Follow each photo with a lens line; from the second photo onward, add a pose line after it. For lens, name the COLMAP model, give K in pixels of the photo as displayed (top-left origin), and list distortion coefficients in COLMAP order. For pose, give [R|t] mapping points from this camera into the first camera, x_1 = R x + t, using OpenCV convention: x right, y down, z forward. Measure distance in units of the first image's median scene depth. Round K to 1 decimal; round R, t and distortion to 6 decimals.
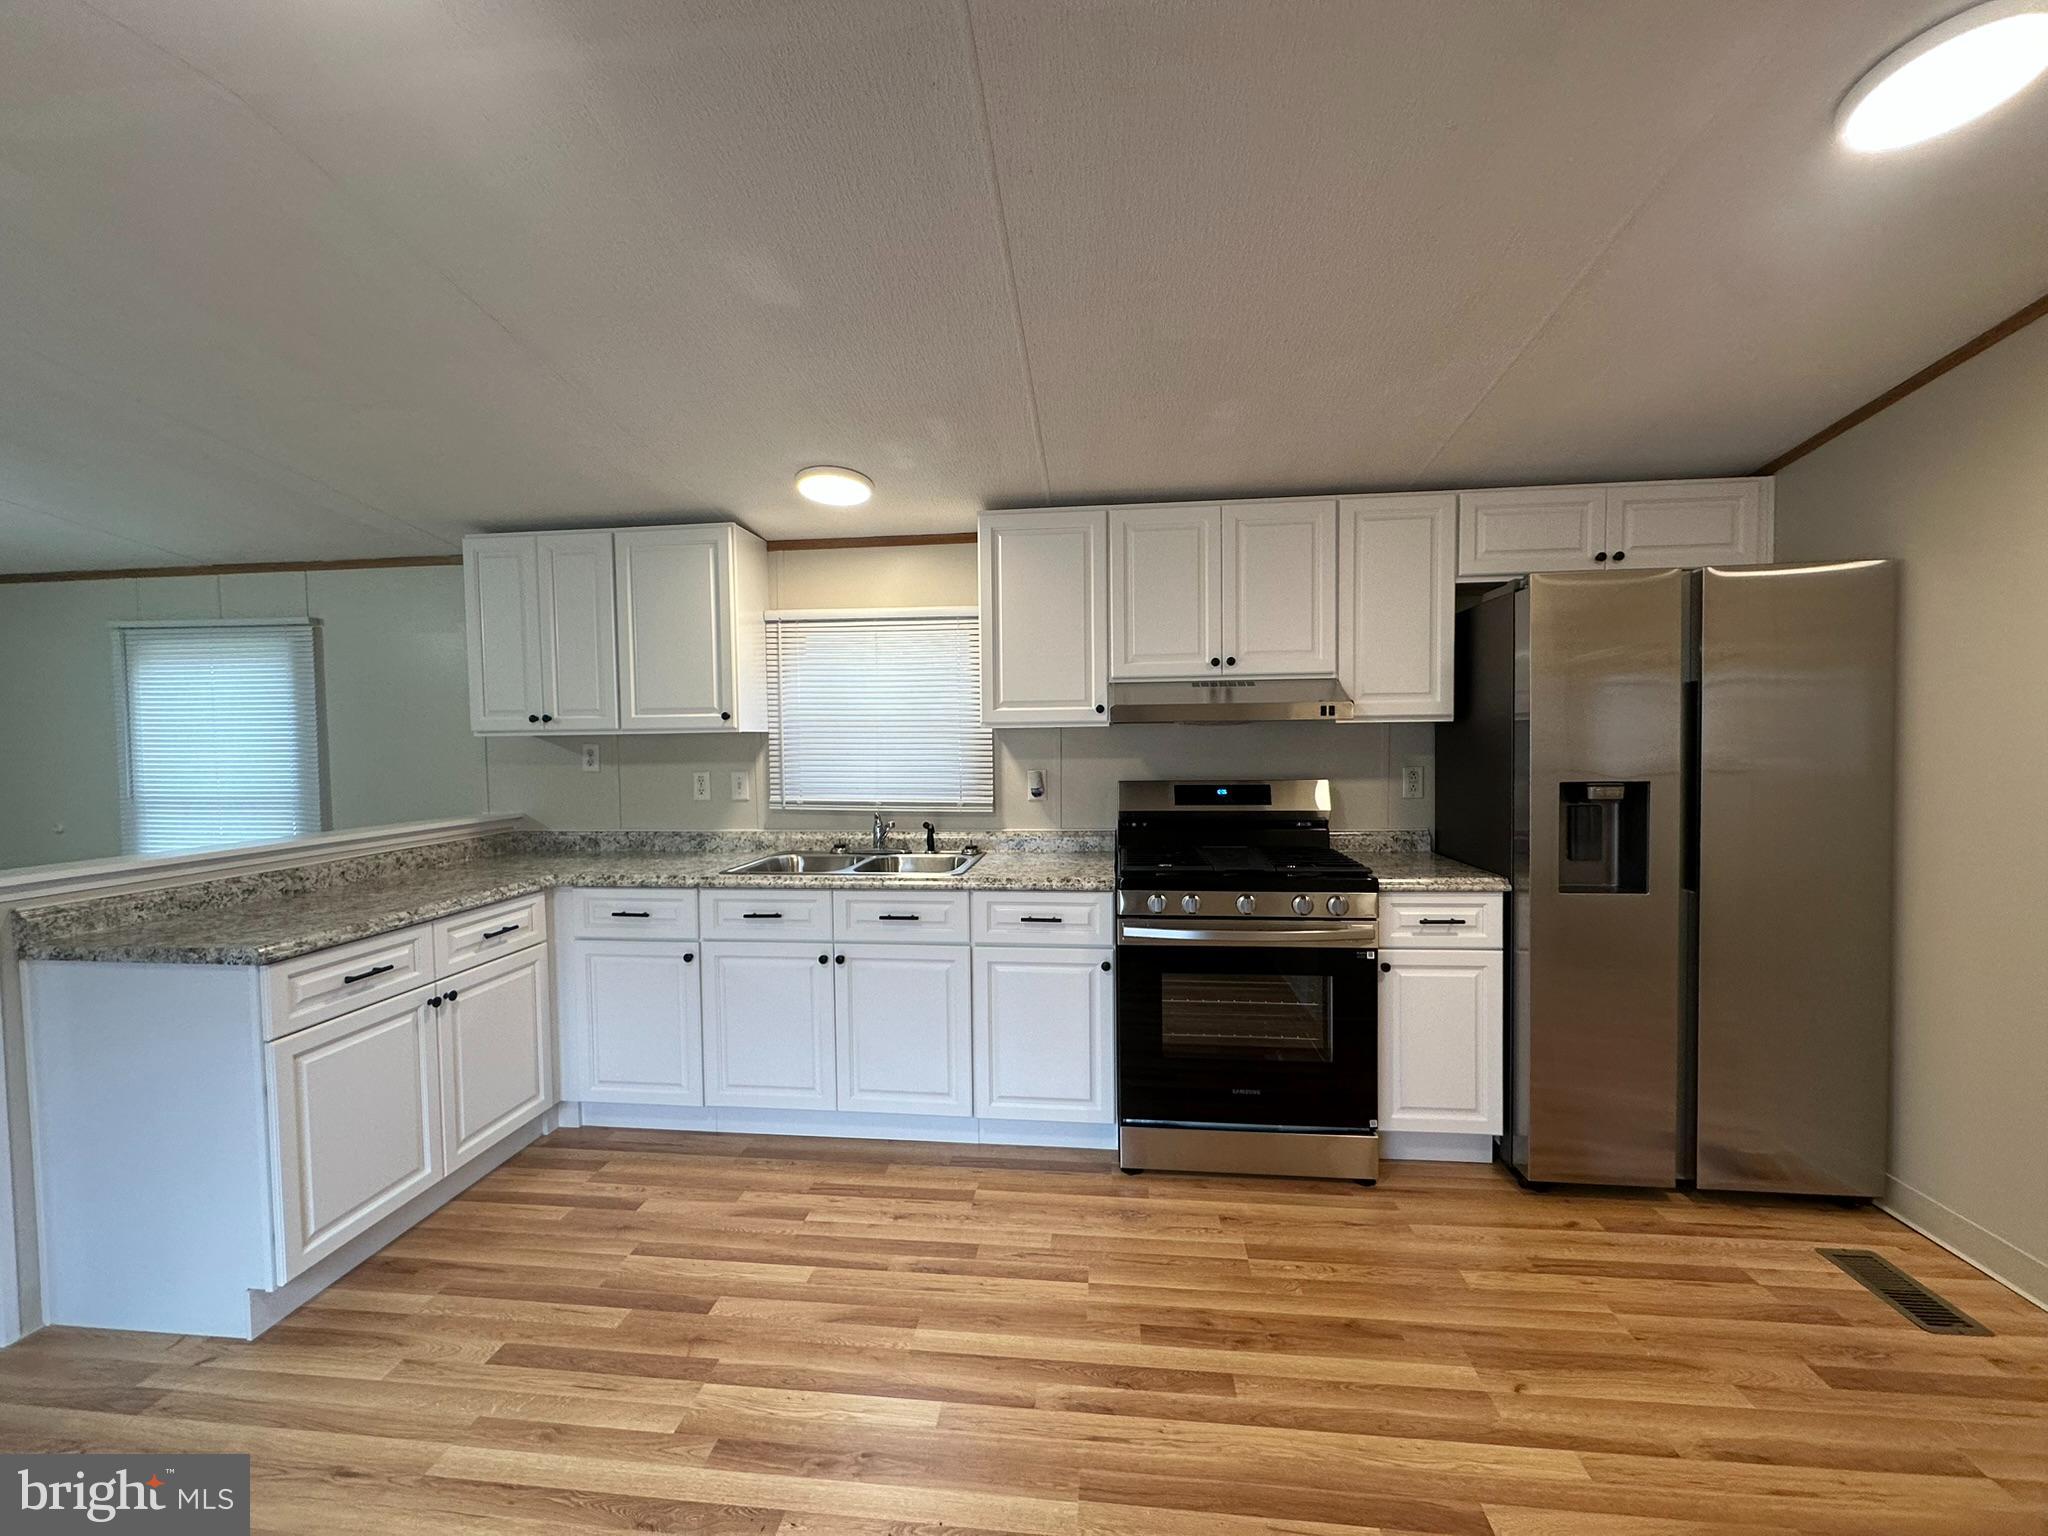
lens RADIAL K [[814.6, 0, 1021.2], [0, 814.6, 766.9], [0, 0, 1]] dist [-0.002340, 0.000528]
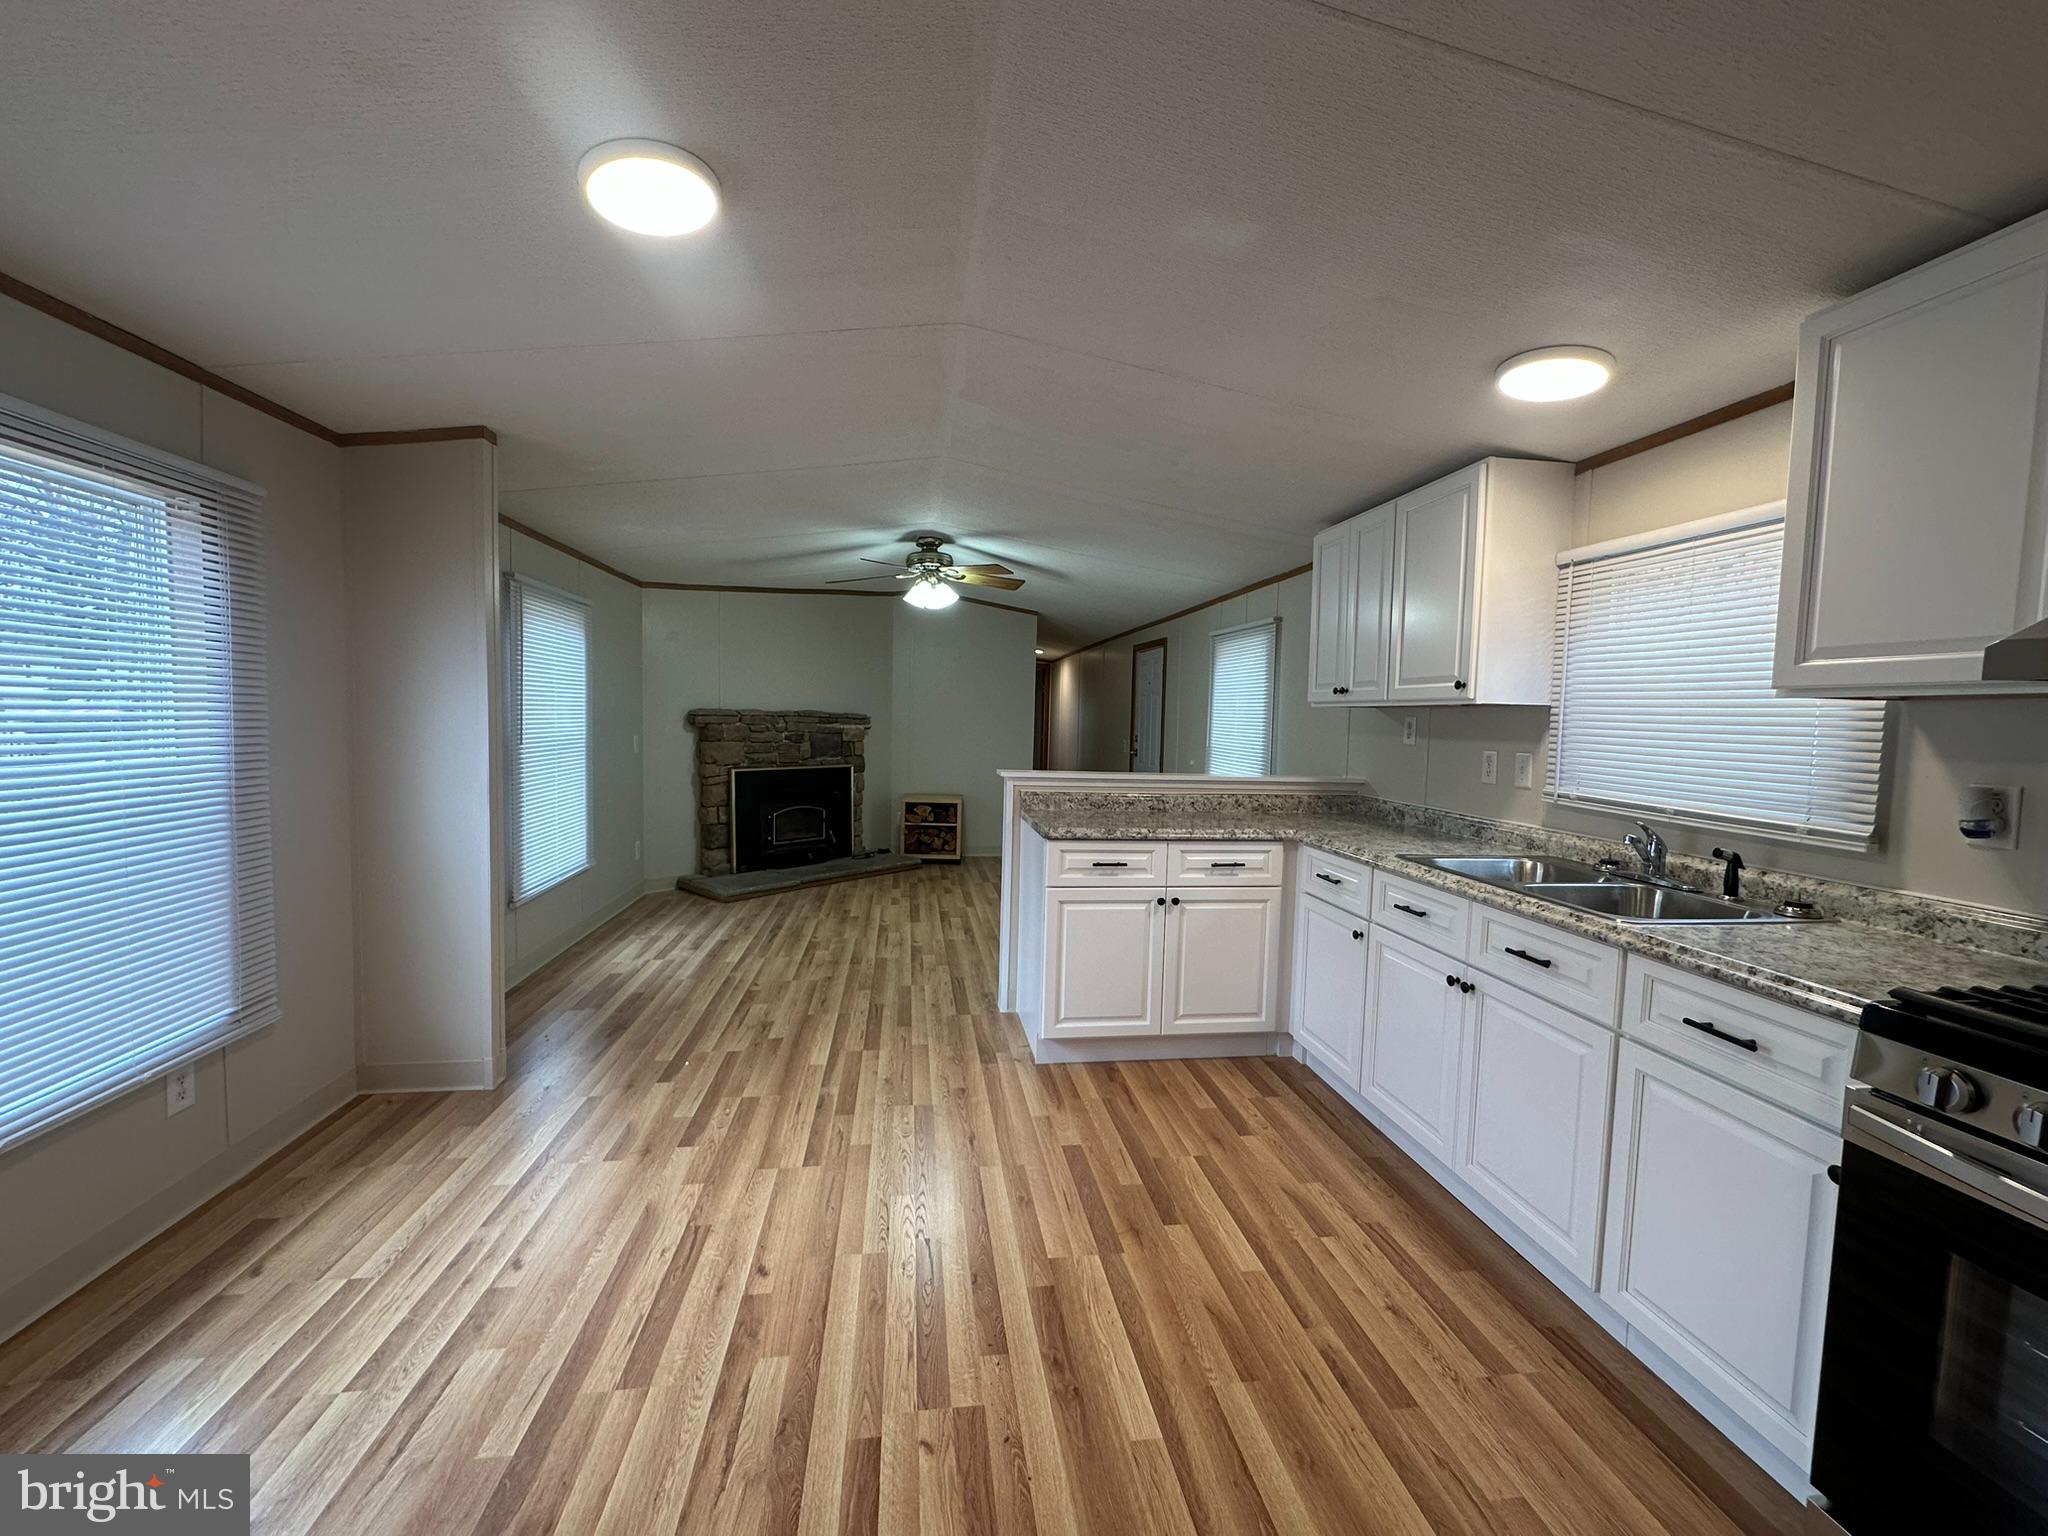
lens RADIAL K [[814.6, 0, 1021.2], [0, 814.6, 766.9], [0, 0, 1]] dist [-0.002340, 0.000528]
pose [[0.245699, 0.078951, -0.966126, 0.454526], [-0.064244, 0.995813, 0.065039, -0.001671], [0.967215, 0.046088, 0.249742, 0.401019]]
